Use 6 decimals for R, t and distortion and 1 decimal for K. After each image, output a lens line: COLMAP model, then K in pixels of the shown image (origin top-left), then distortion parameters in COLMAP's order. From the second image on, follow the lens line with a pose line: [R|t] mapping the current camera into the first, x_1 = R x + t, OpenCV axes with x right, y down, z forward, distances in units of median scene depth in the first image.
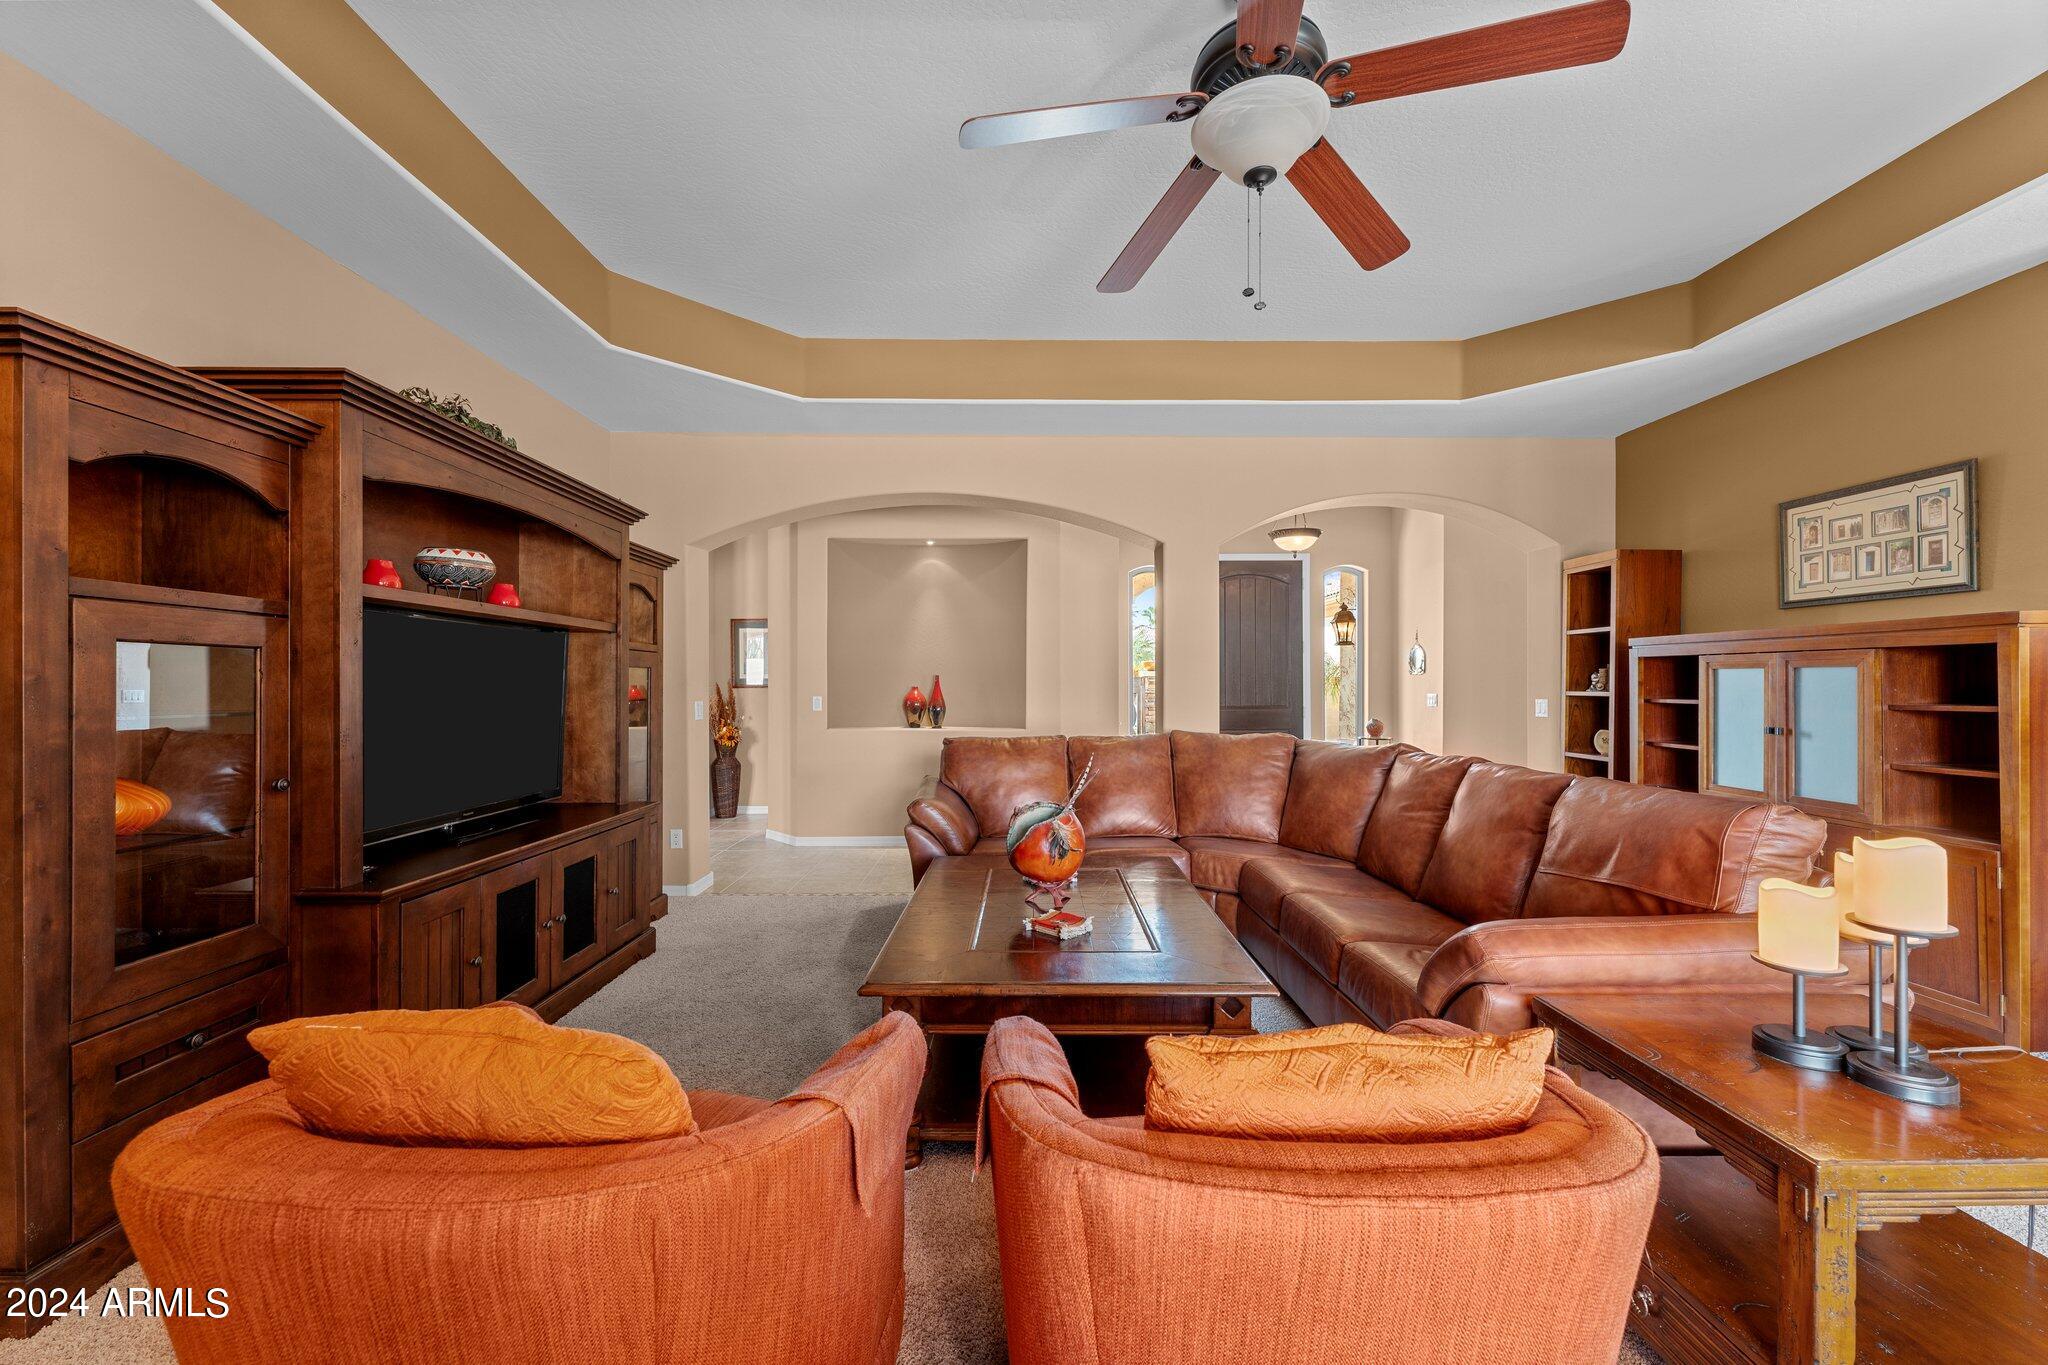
lens RADIAL K [[812.7, 0, 1025.5], [0, 812.7, 703.3], [0, 0, 1]] dist [-0.000284, 0.000058]
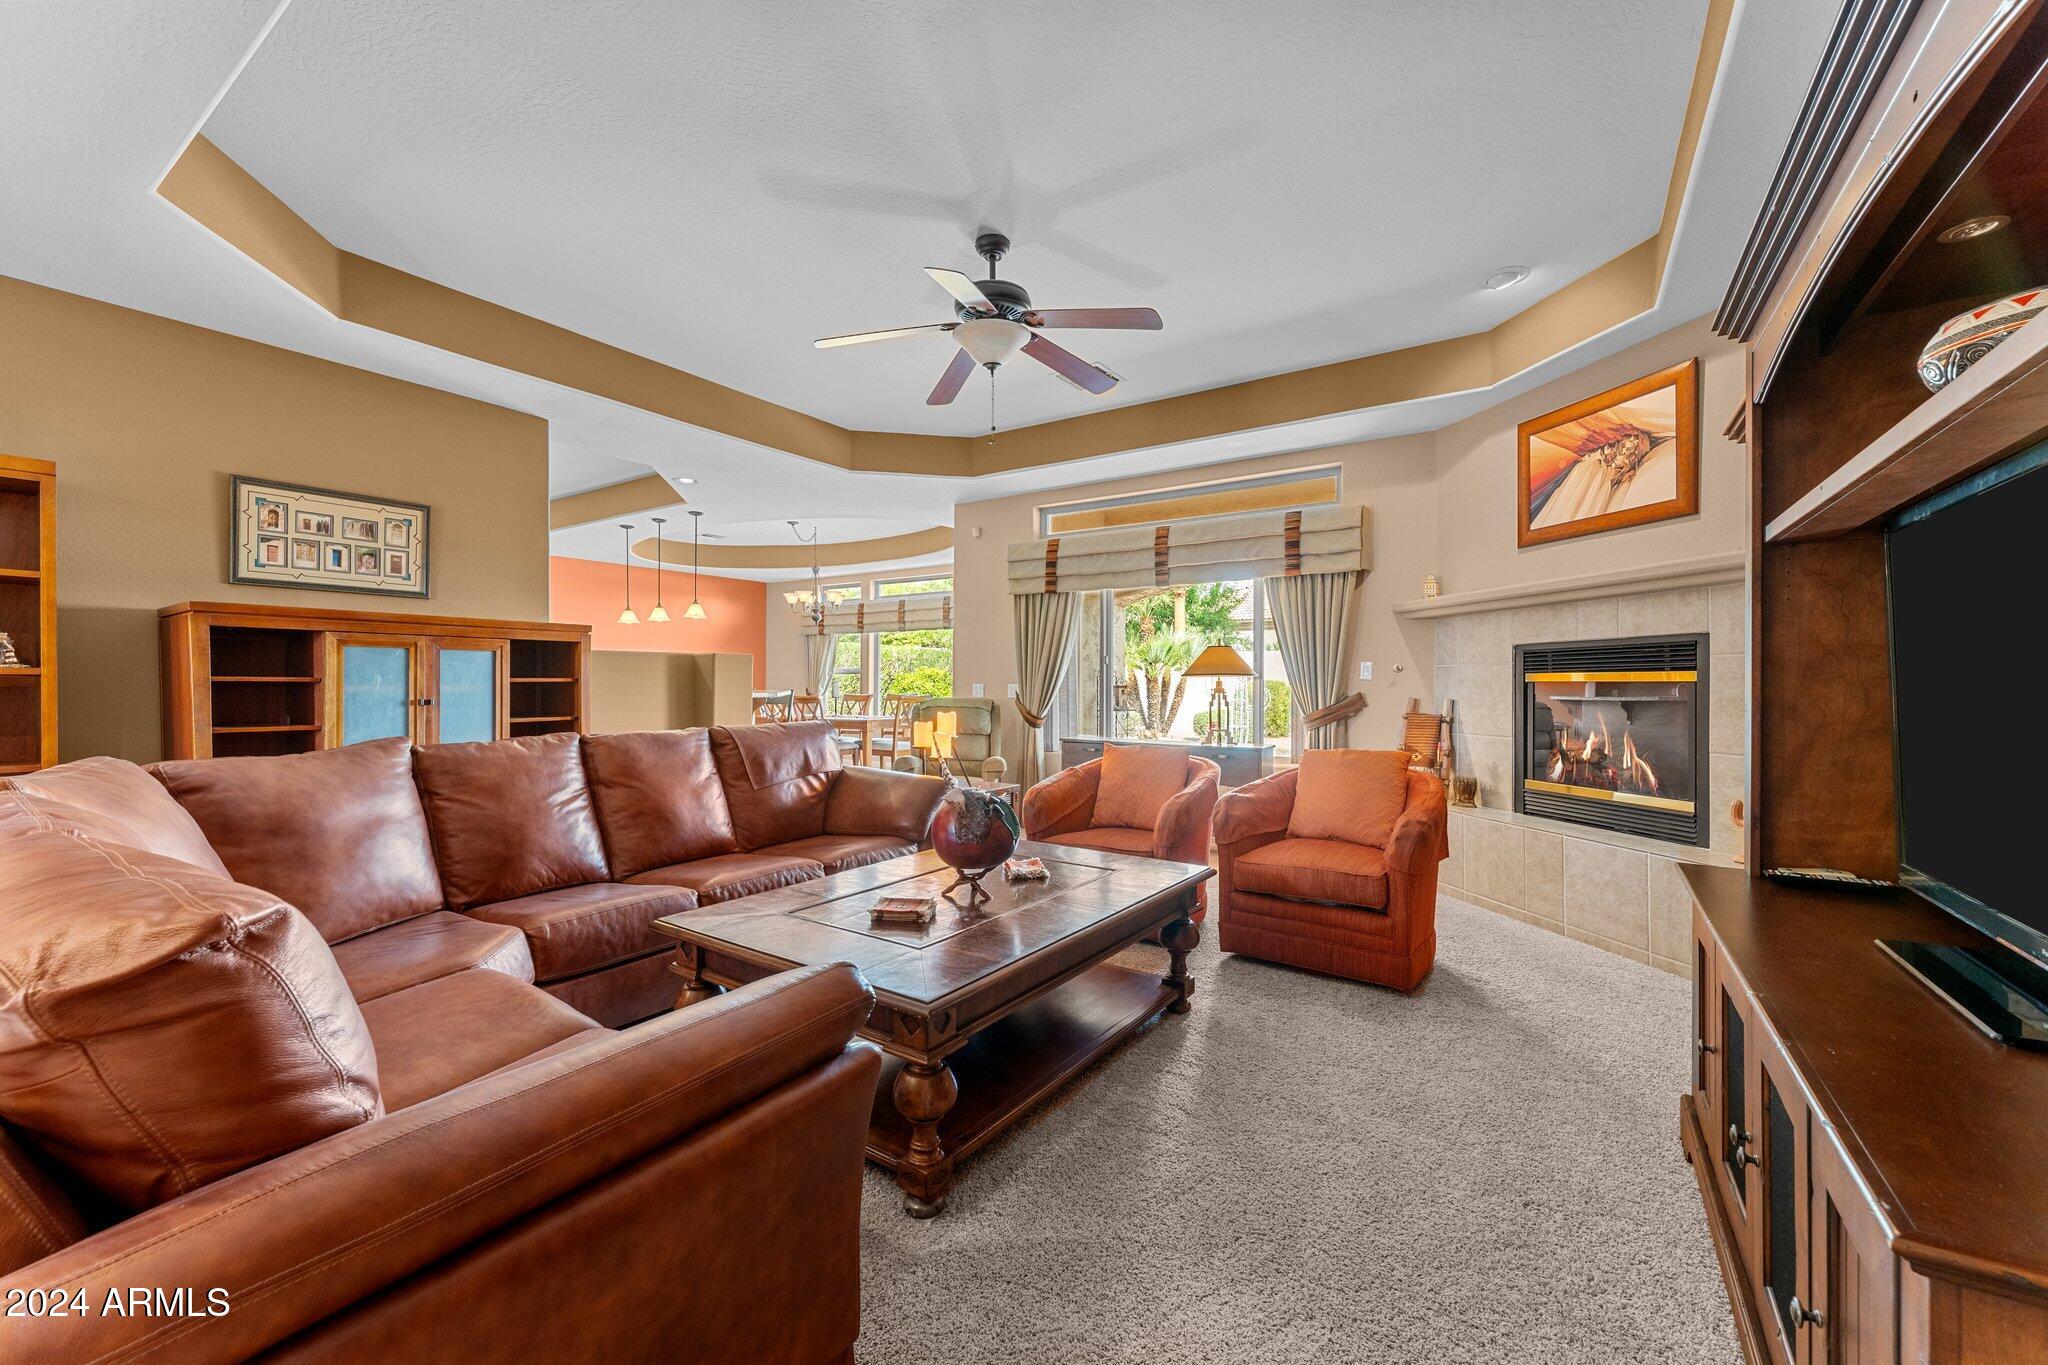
lens RADIAL K [[814.1, 0, 1025.4], [0, 814.1, 681.0], [0, 0, 1]] dist [-0.000256, -0.000003]
pose [[-0.825595, -0.001292, 0.564261, -0.455585], [0.011962, 0.999733, 0.019792, -0.009849], [-0.564136, 0.023090, -0.825359, 1.472388]]
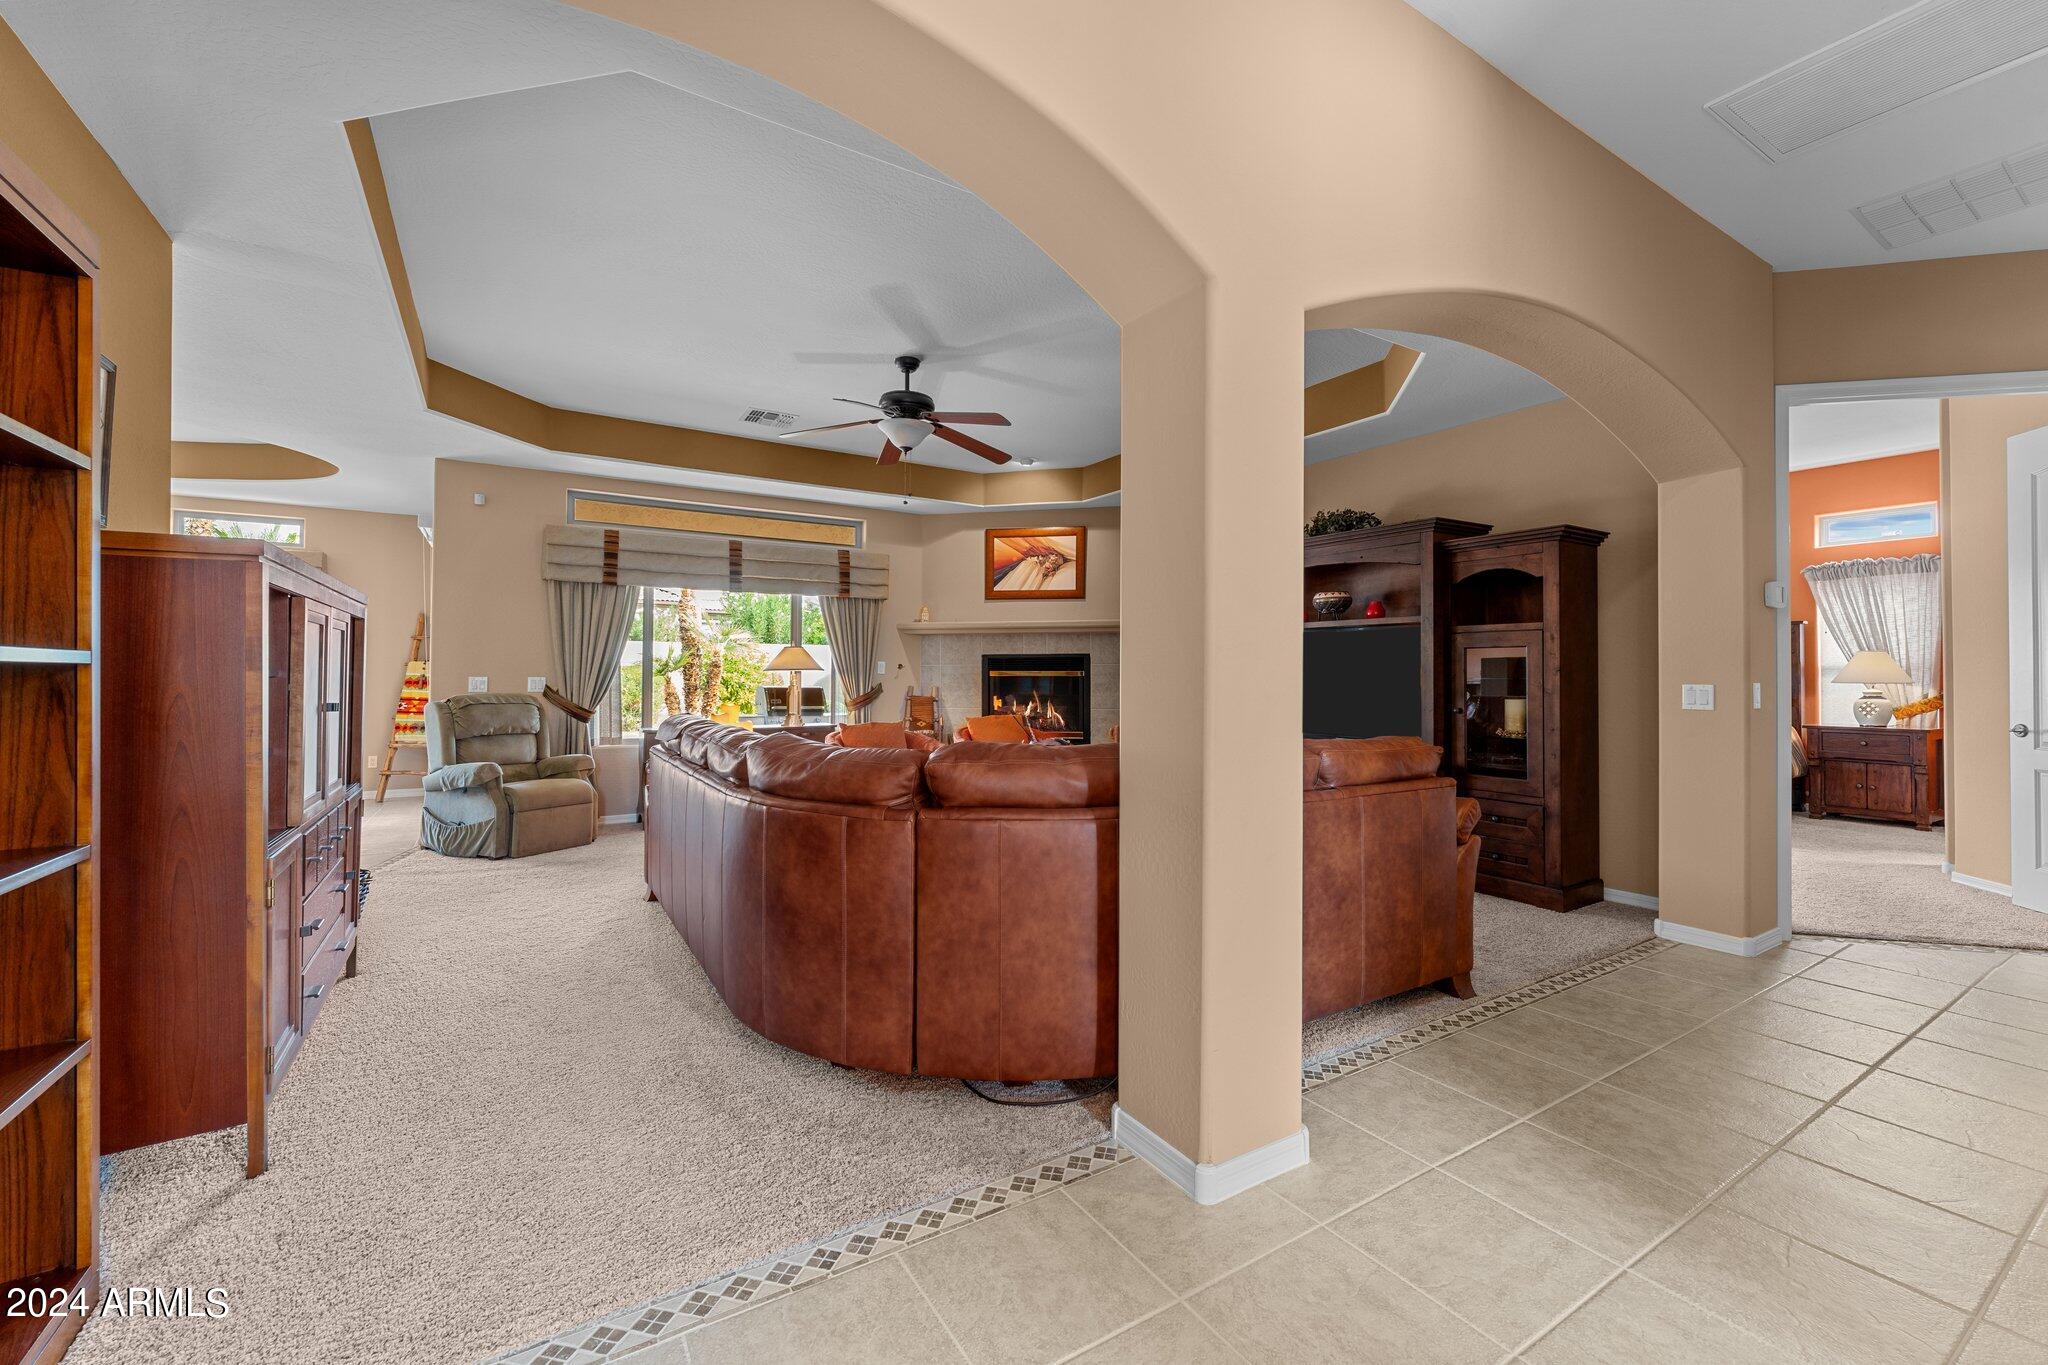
lens RADIAL K [[830.6, 0, 1029.6], [0, 830.6, 668.3], [0, 0, 1]] dist [0.014300, 0.000023]
pose [[-0.855291, -0.010031, -0.518050, 0.764216], [-0.018378, 0.999771, 0.010983, -0.023197], [0.517821, 0.018914, -0.855280, 2.022634]]
